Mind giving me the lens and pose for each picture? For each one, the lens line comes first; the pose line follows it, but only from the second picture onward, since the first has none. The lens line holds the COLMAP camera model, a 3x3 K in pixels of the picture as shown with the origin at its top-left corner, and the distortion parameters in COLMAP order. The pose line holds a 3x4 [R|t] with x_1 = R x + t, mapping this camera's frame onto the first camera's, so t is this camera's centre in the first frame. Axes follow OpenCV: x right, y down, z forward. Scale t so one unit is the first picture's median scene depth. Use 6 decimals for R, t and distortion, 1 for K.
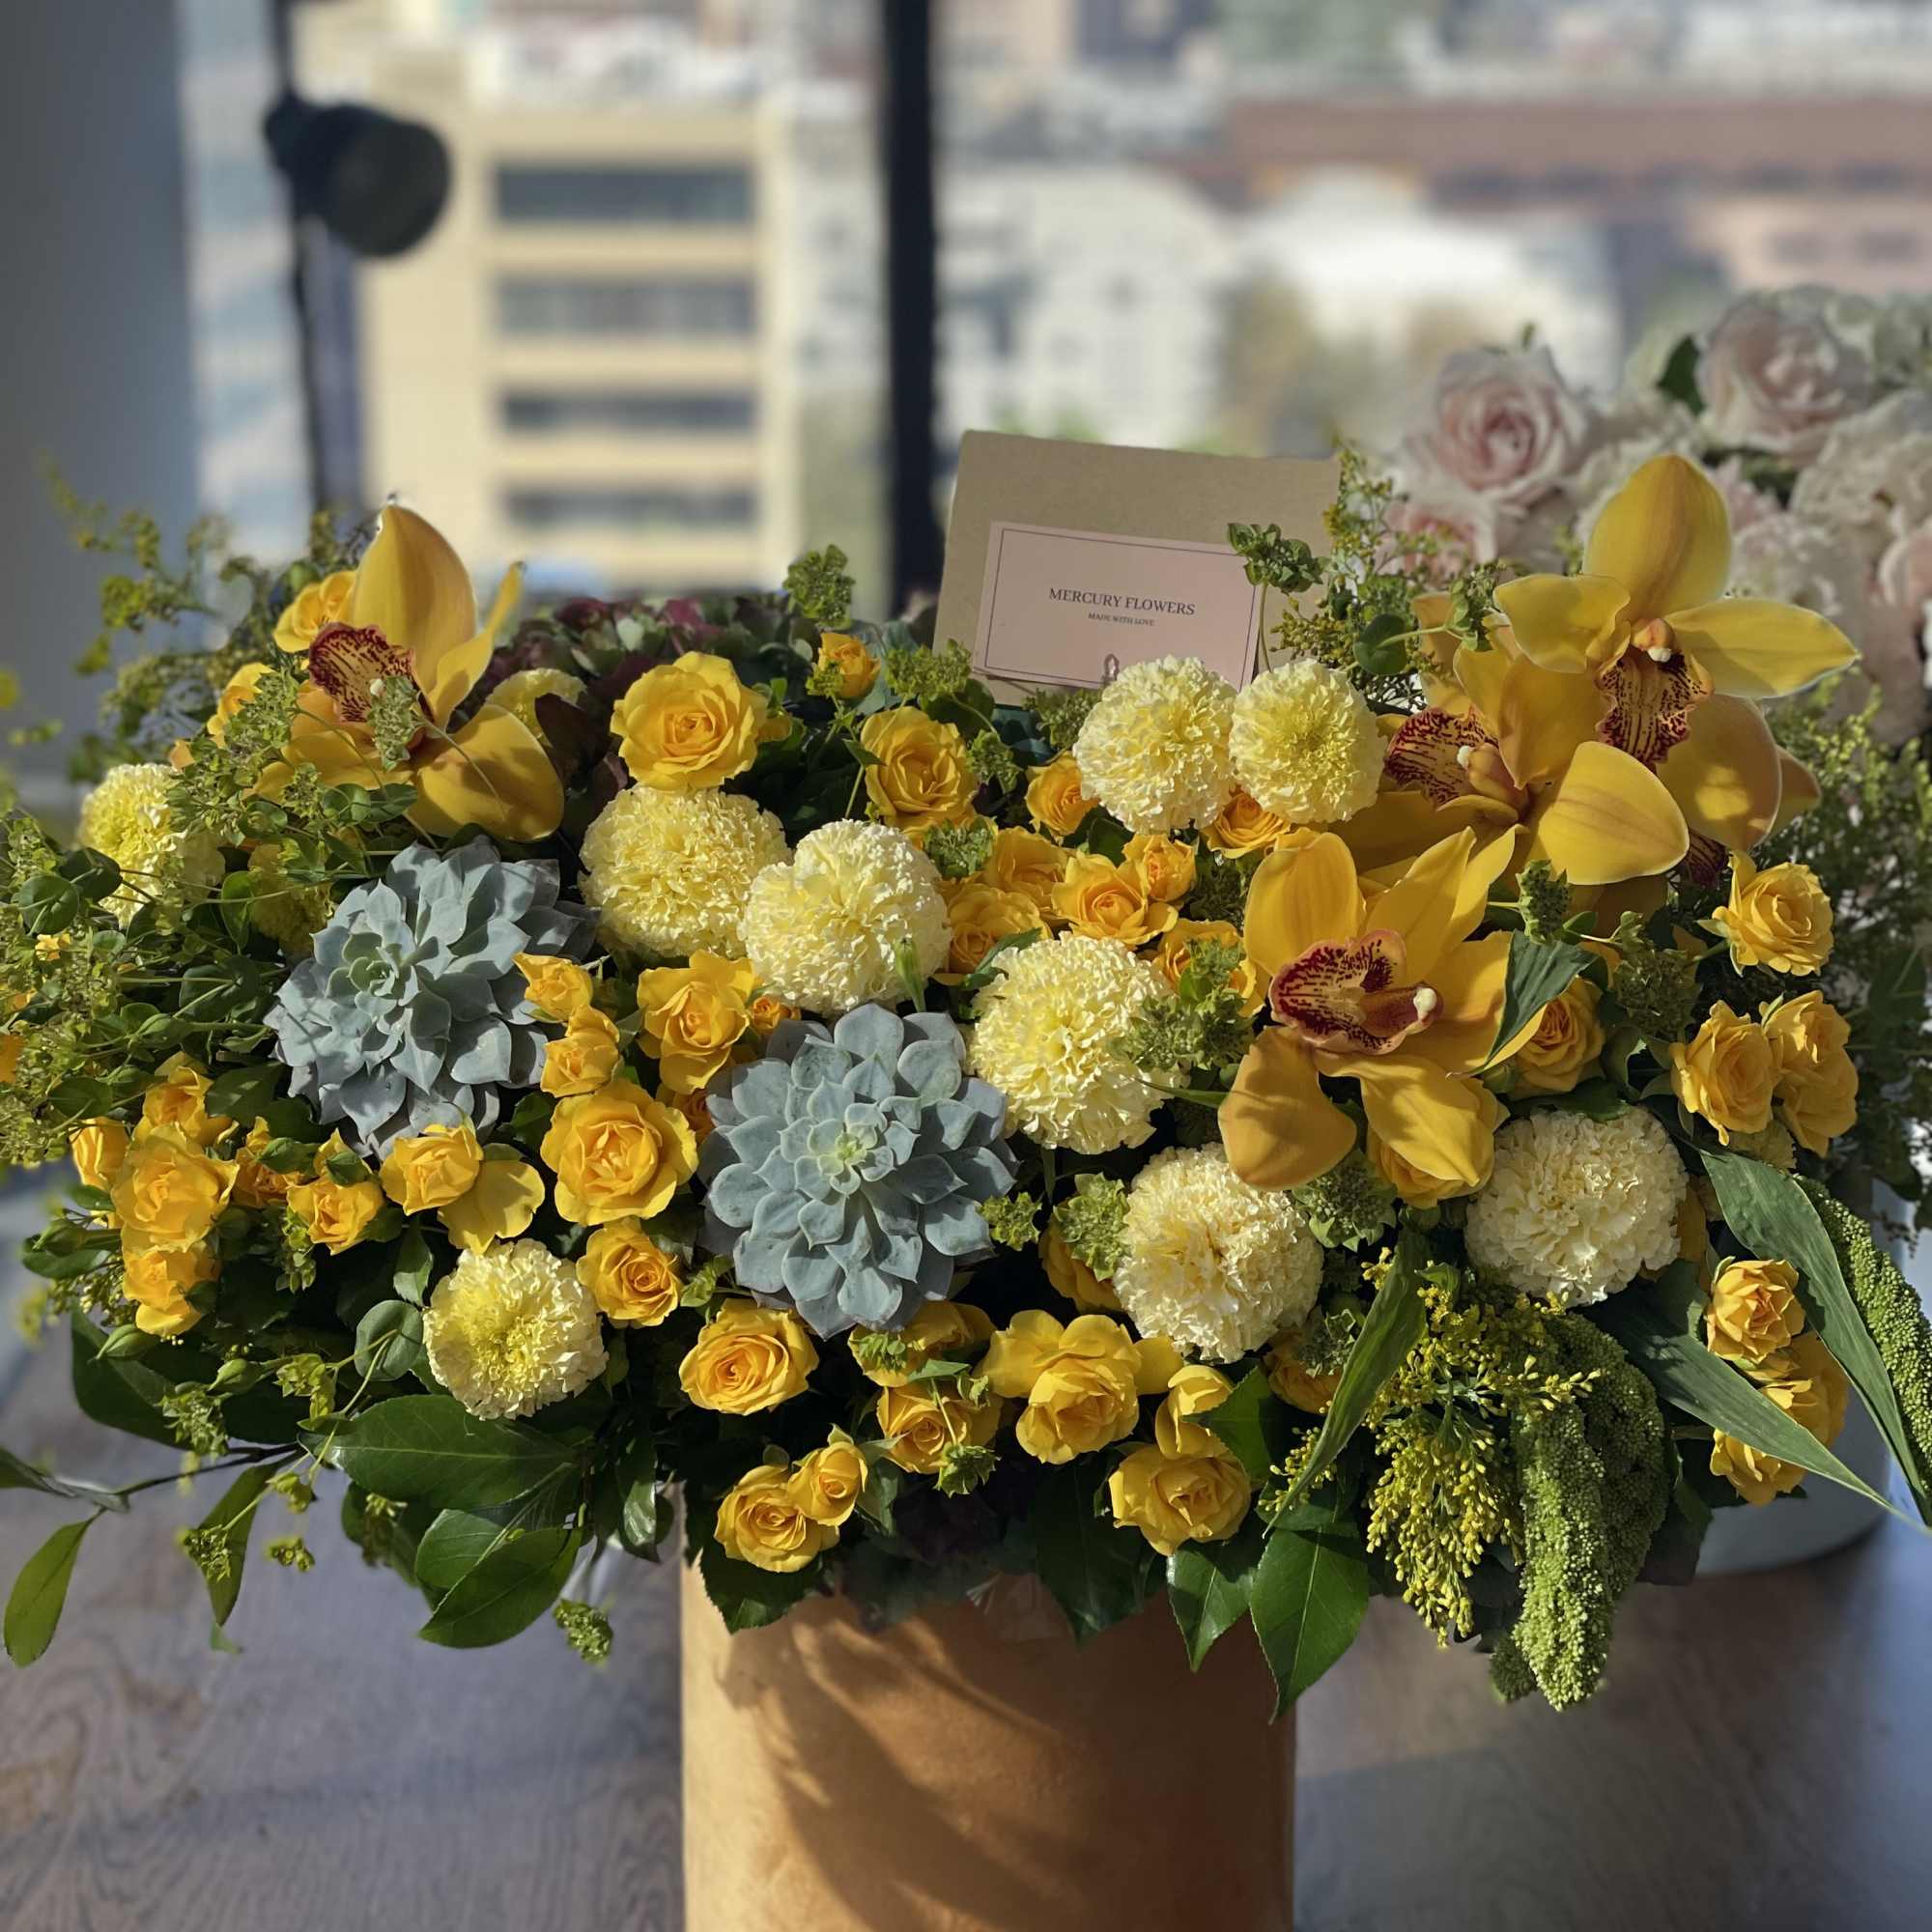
lens RADIAL K [[4033.1, 0, 1010.0], [0, 4033.1, 883.3], [0, 0, 1]] dist [0.061331, 0.575942]
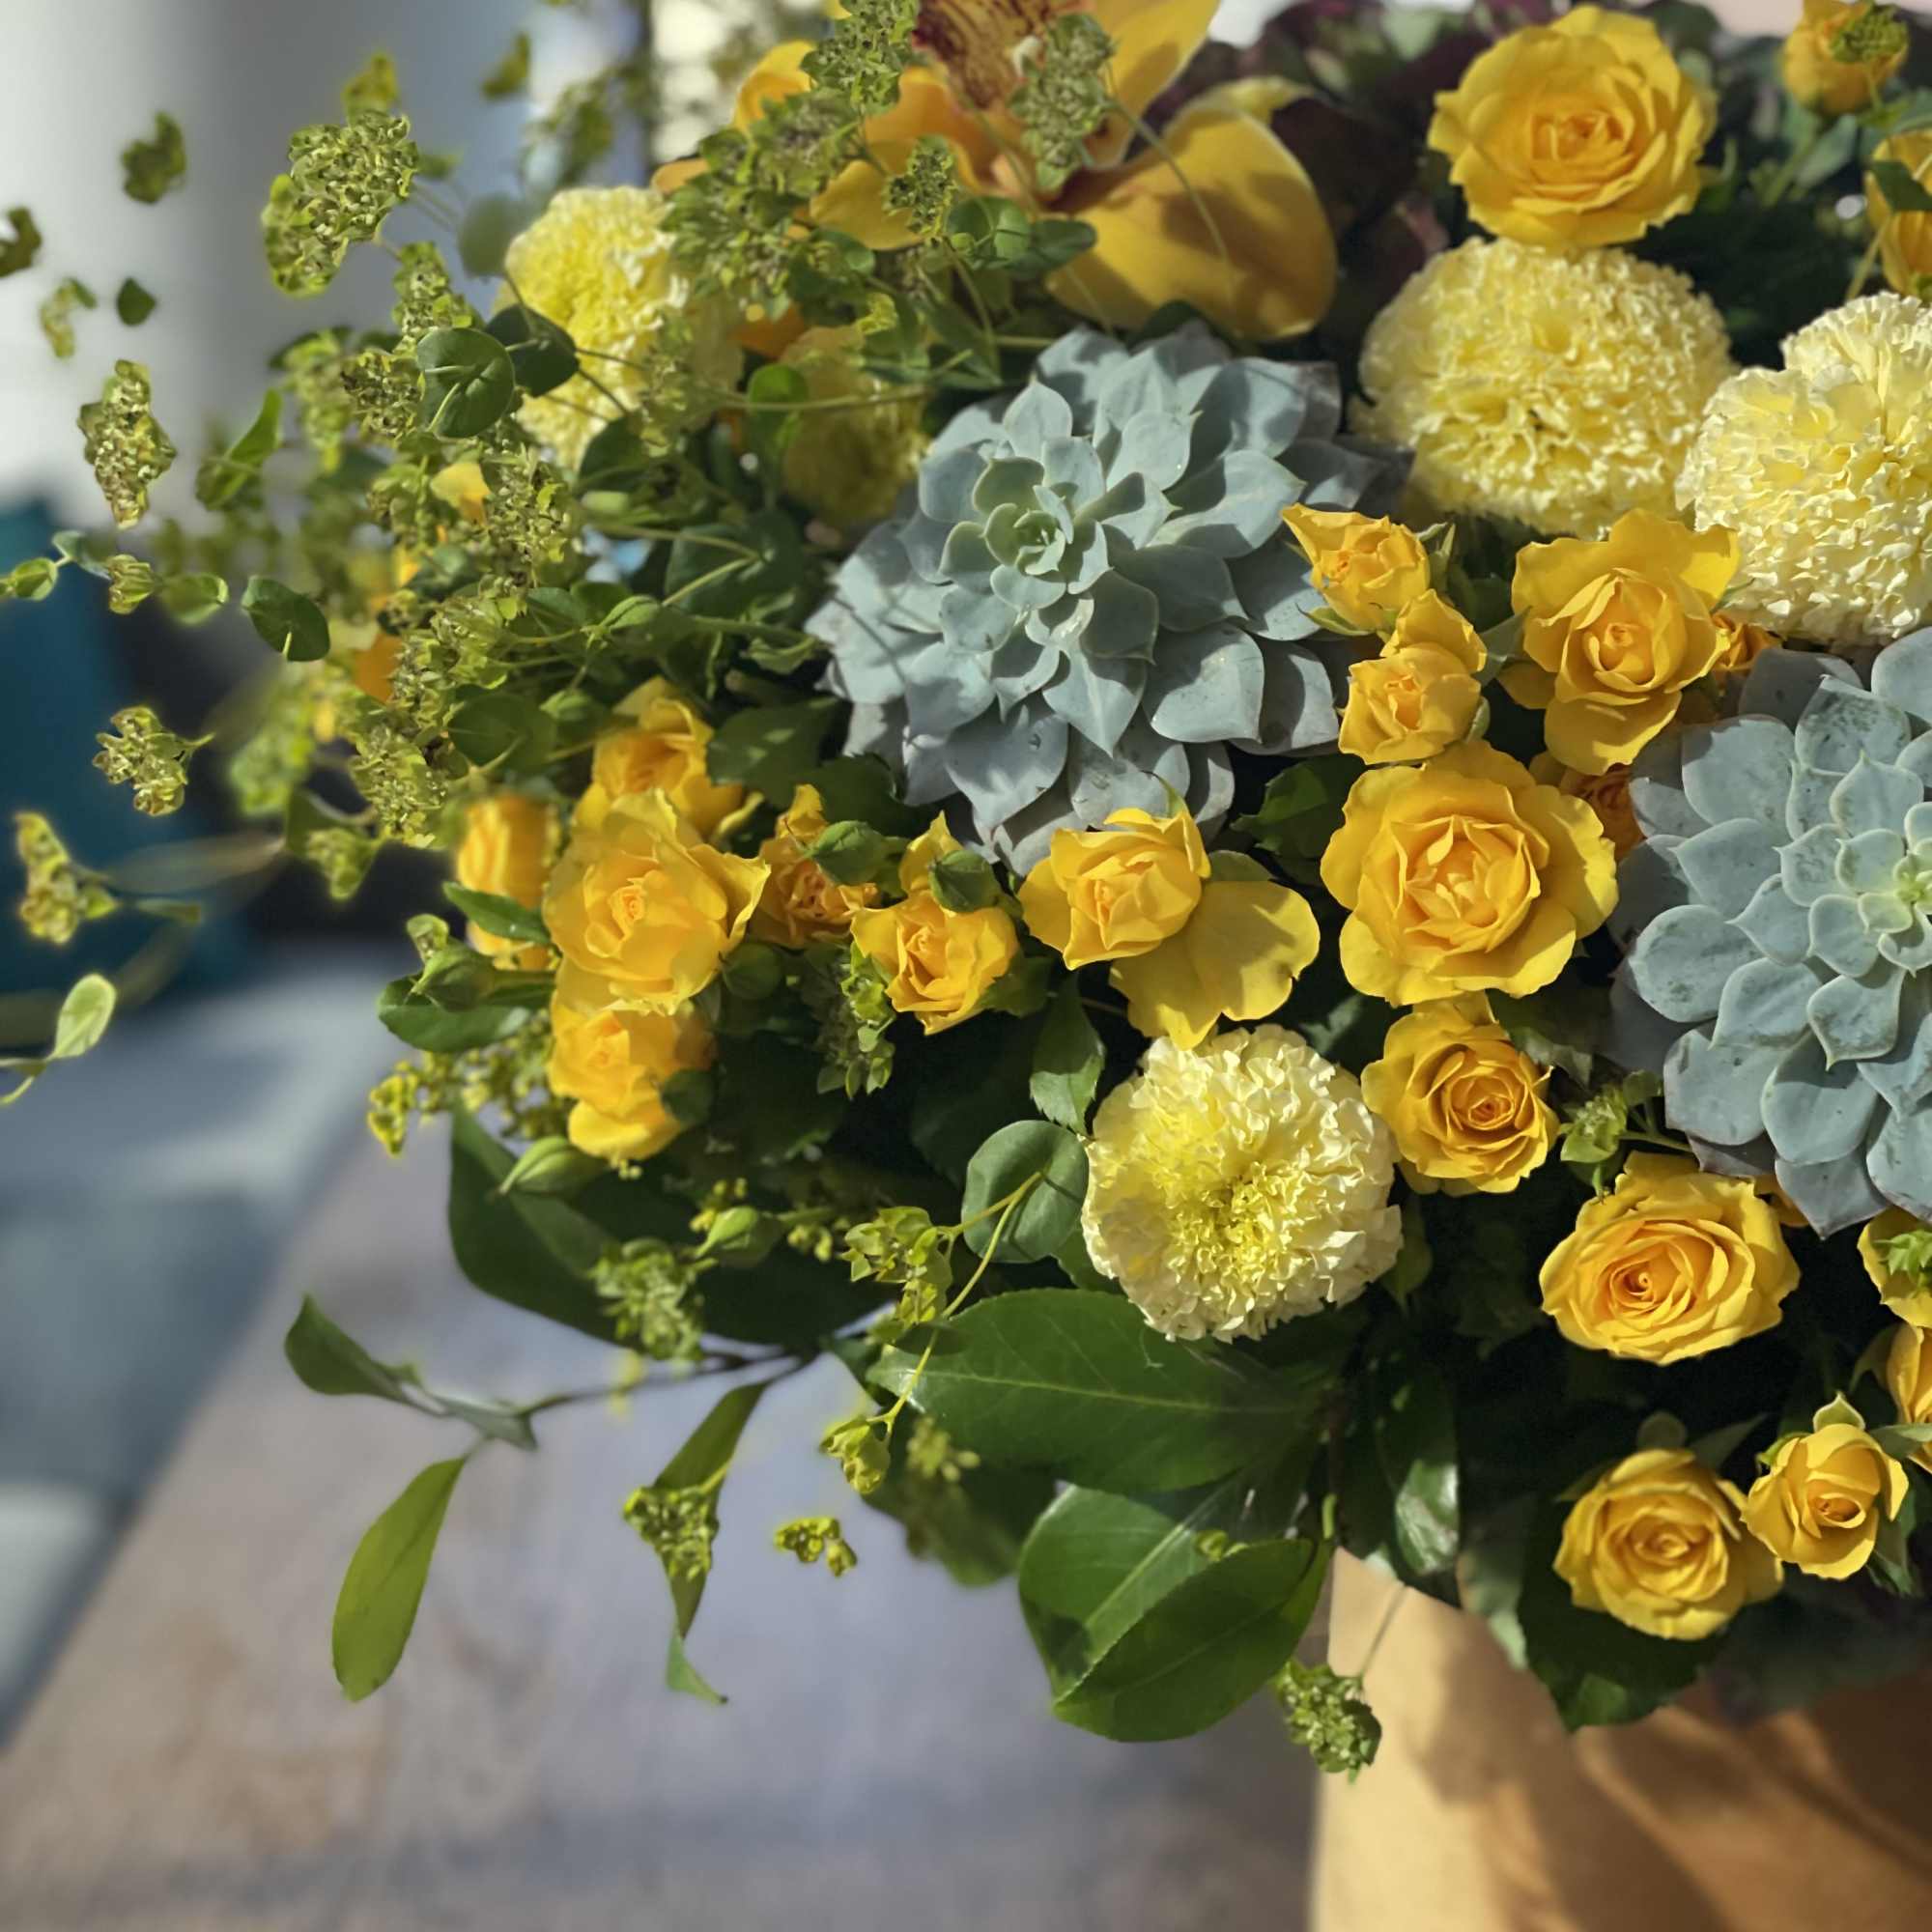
lens RADIAL K [[4156.1, 0, 934.9], [0, 4156.1, 936.3], [0, 0, 1]] dist [0.066427, 0.413506]
pose [[0.995313, 0.050318, -0.082587, -0.119212], [-0.046399, 0.997735, 0.048708, 0.049973], [0.084851, -0.044648, 0.995393, 0.424097]]
